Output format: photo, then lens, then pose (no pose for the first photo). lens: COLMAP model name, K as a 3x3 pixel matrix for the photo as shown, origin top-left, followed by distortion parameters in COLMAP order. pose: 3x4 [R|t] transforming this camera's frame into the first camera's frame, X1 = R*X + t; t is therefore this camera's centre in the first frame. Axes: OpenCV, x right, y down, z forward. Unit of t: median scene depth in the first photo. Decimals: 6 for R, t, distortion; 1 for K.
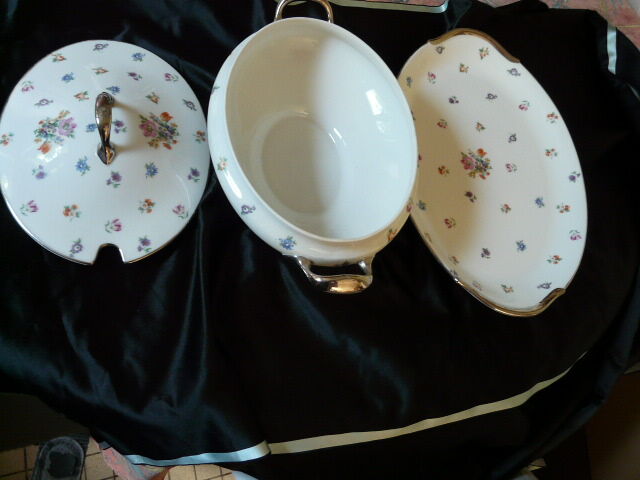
lens RADIAL K [[531.6, 0, 320.0], [0, 531.6, 240.0], [0, 0, 1]] dist [-0.043005, 0.001264]
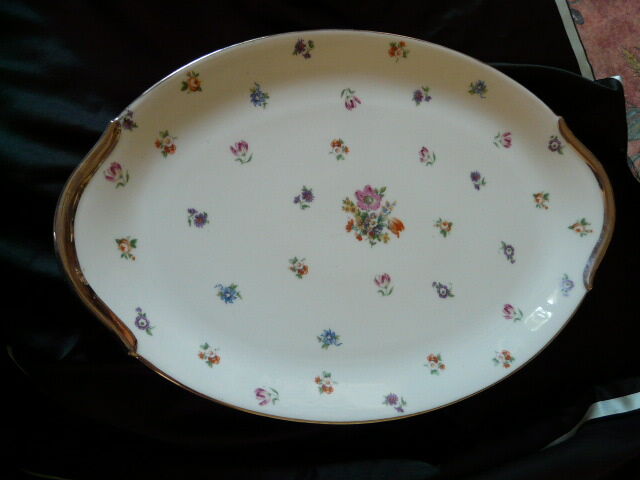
lens RADIAL K [[531.6, 0, 320.0], [0, 531.6, 240.0], [0, 0, 1]] dist [-0.043005, 0.001264]
pose [[0.193947, 0.918430, -0.344775, 0.484752], [-0.971065, 0.229654, 0.065510, -0.115434], [0.139345, 0.322094, 0.936396, 0.438537]]
